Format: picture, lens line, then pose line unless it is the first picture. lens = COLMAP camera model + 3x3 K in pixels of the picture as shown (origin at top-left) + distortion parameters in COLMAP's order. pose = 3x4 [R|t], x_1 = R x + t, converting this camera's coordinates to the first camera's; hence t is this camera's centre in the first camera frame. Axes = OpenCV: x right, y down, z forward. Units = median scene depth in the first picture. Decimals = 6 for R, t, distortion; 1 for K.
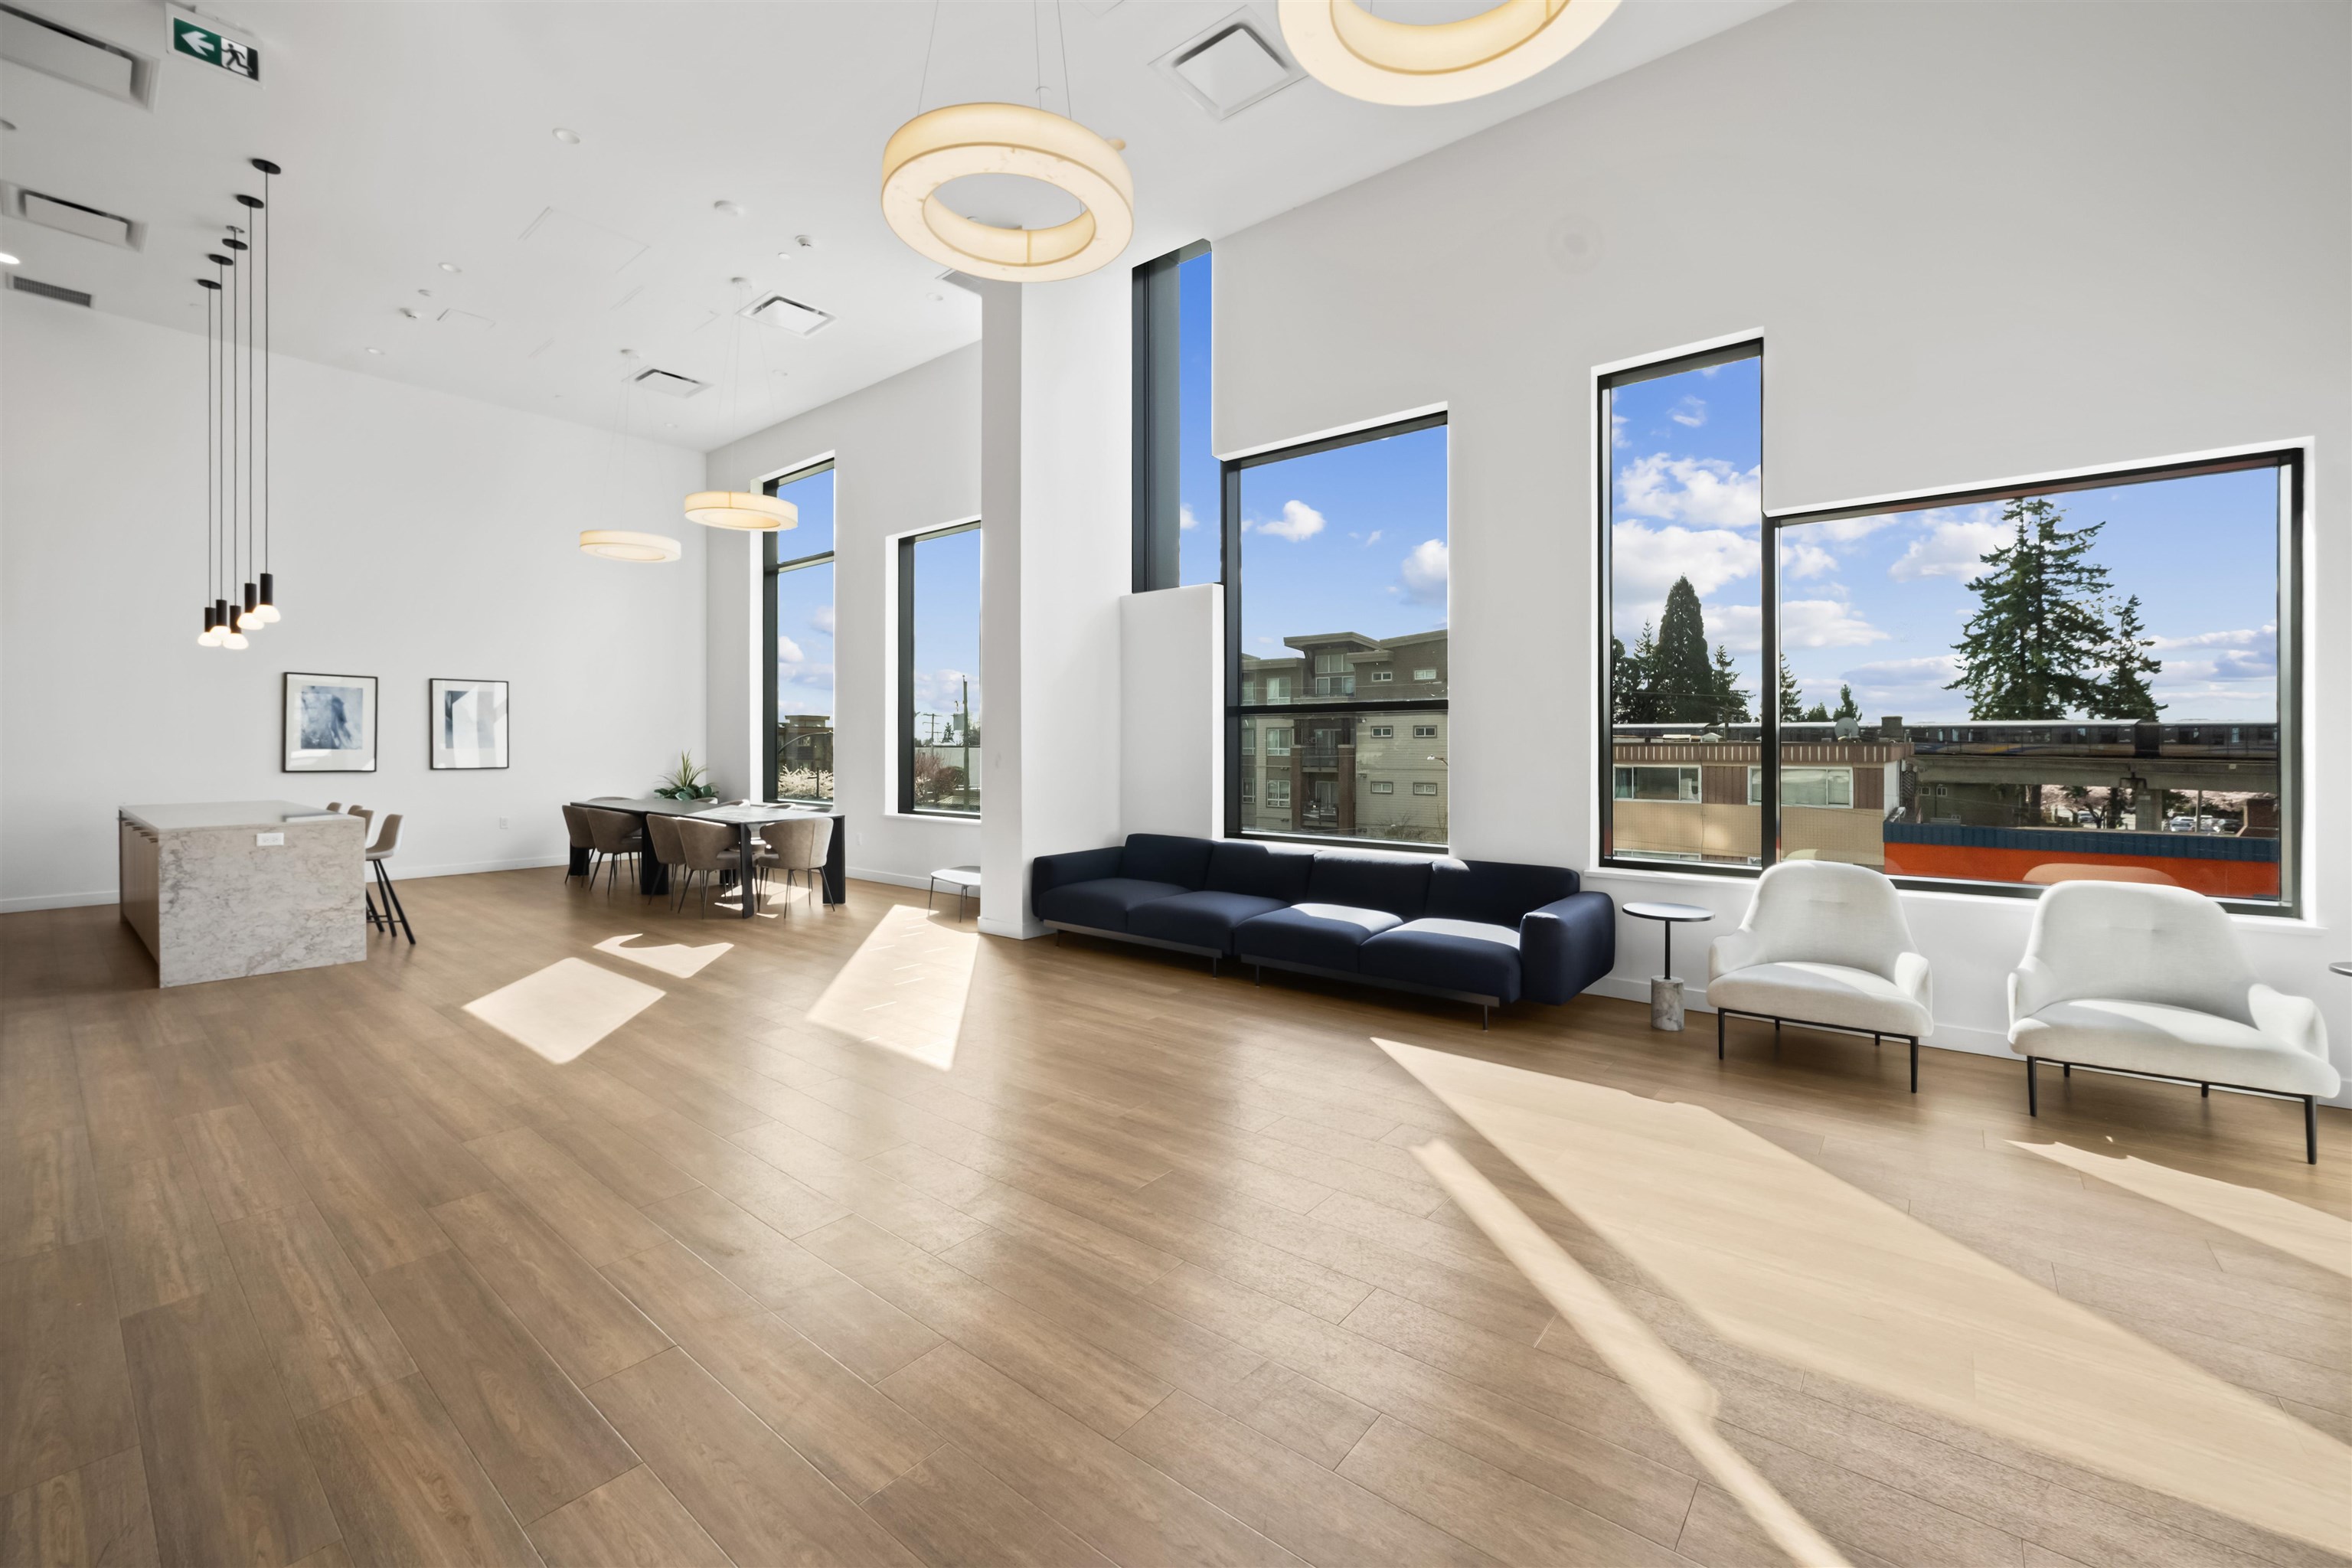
lens RADIAL K [[937.3, 0, 1148.9], [0, 937.3, 745.9], [0, 0, 1]] dist [0.000725, 0.000023]
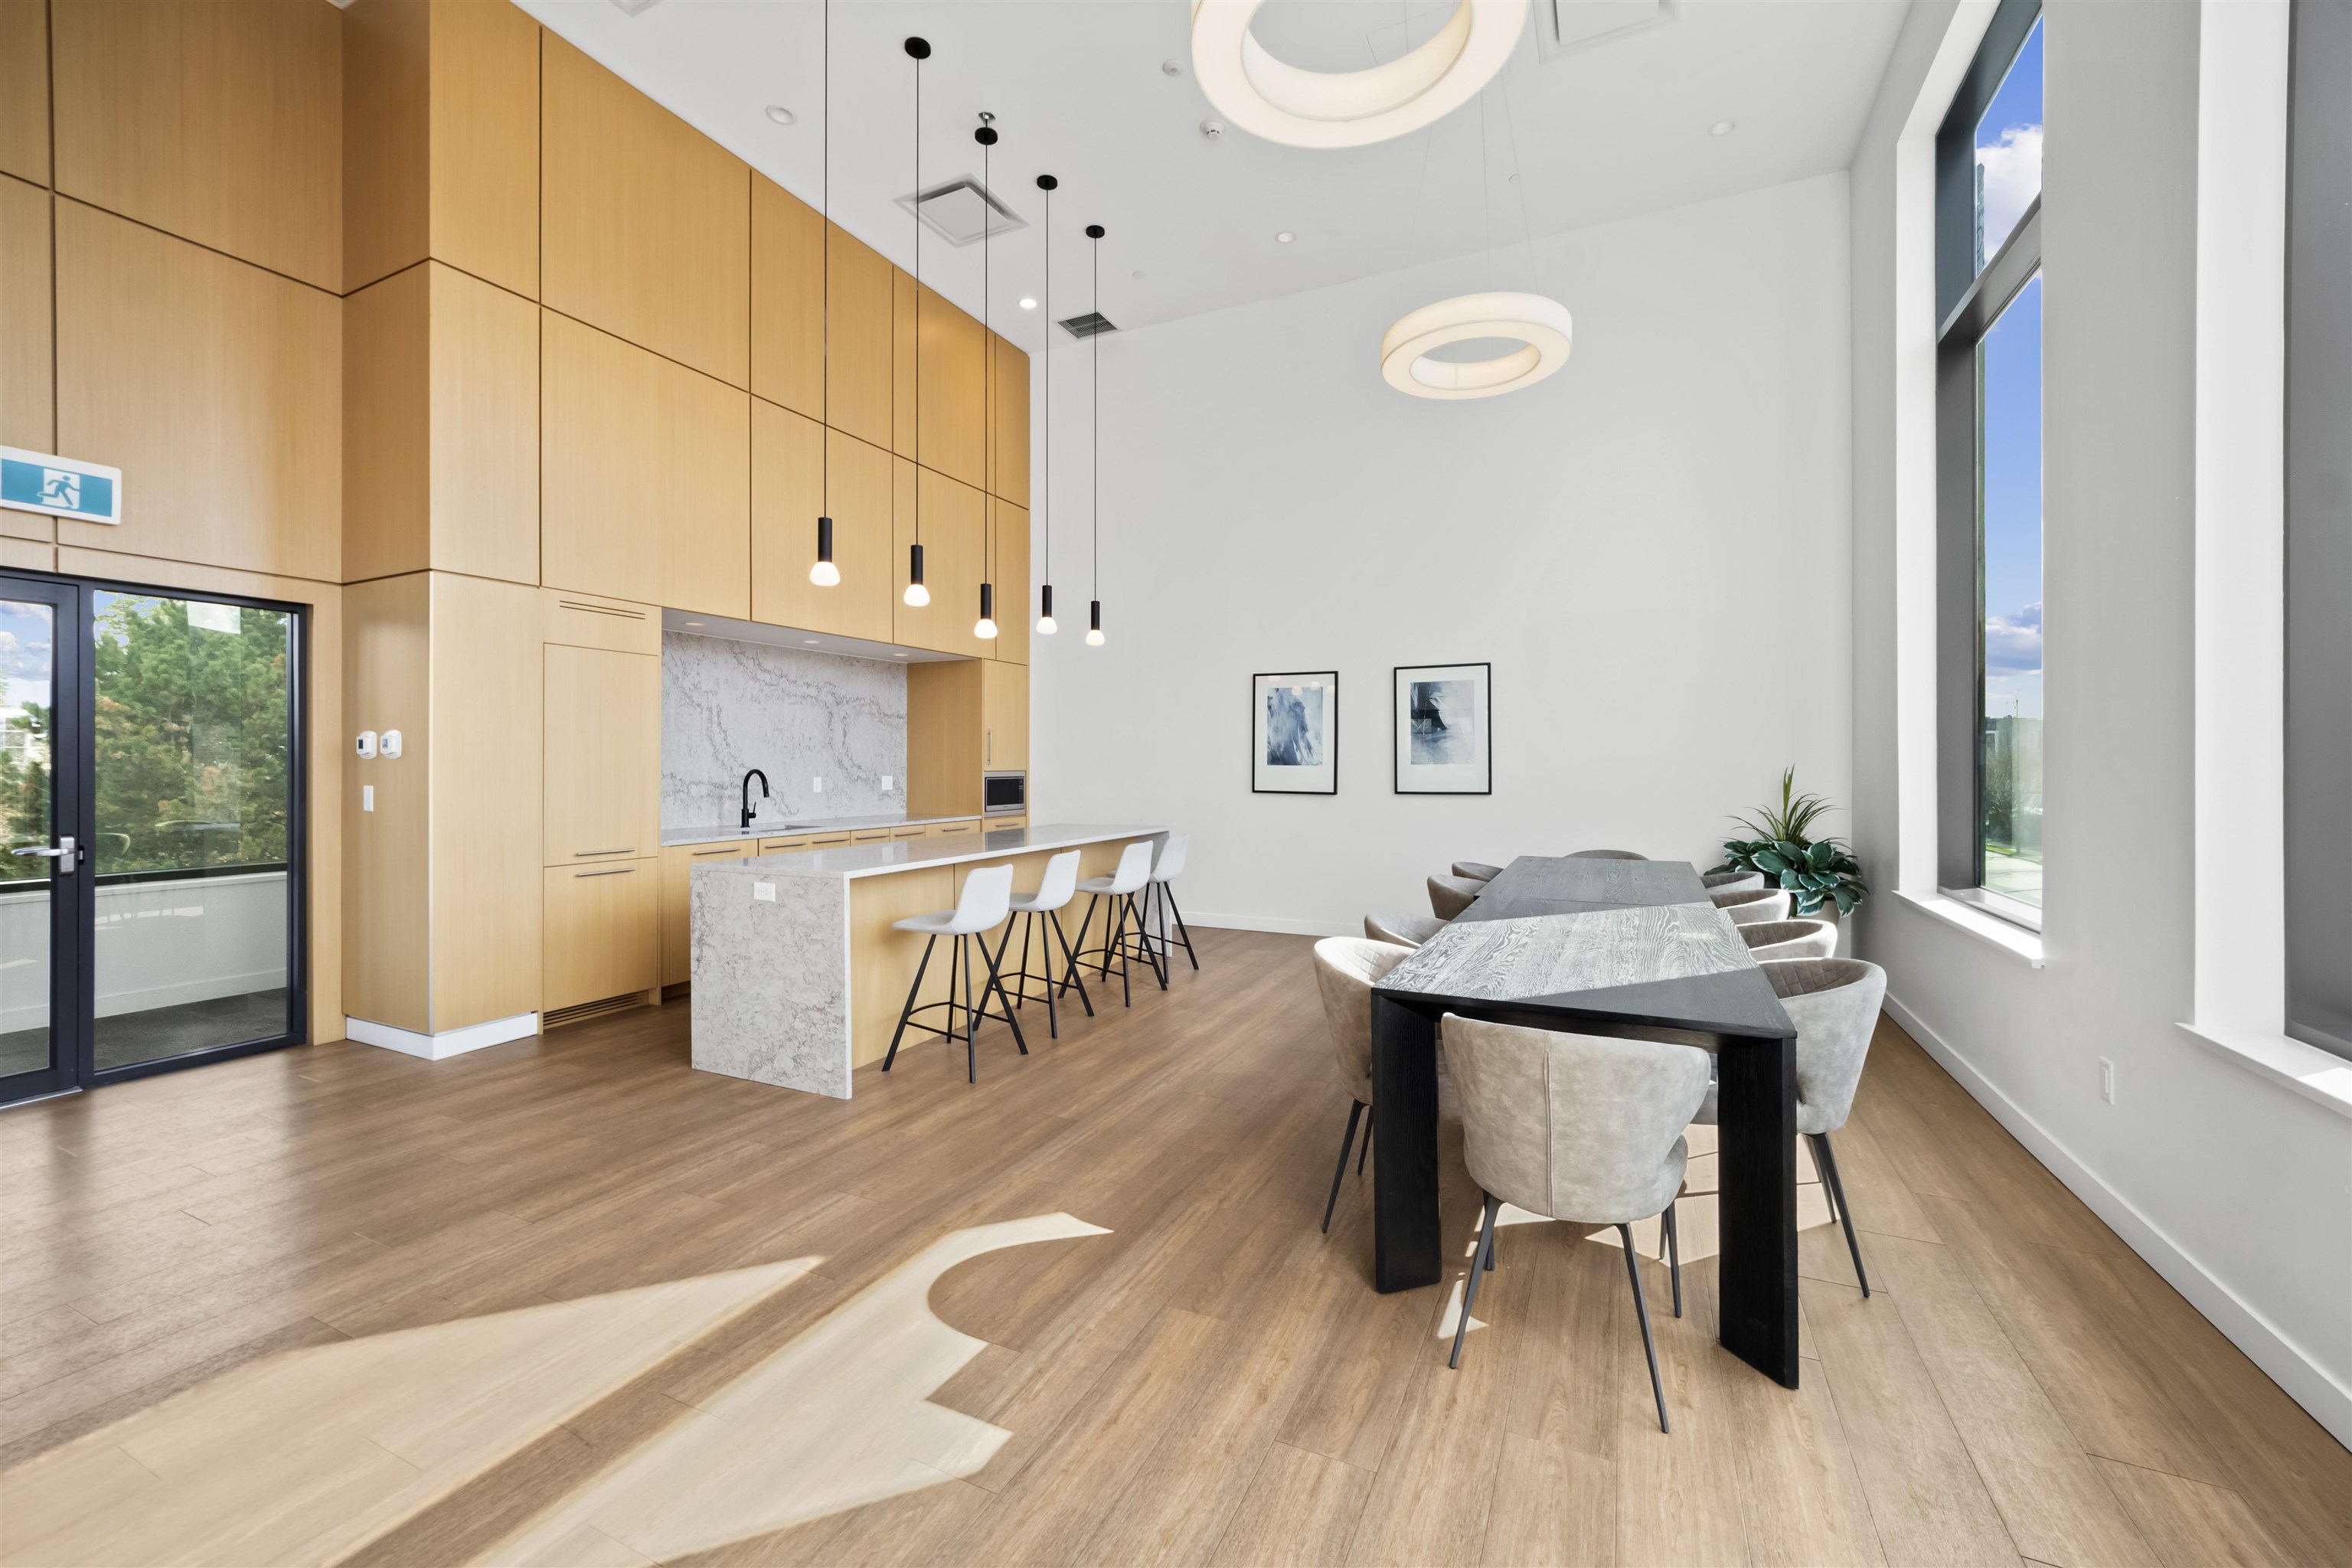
lens RADIAL K [[937.3, 0, 1173.5], [0, 937.3, 764.5], [0, 0, 1]] dist [0.000725, 0.000023]
pose [[0.236870, -0.002648, -0.971538, -0.104705], [0.002253, 0.999995, -0.002177, 0.003831], [0.971539, -0.001674, 0.236875, 0.643717]]
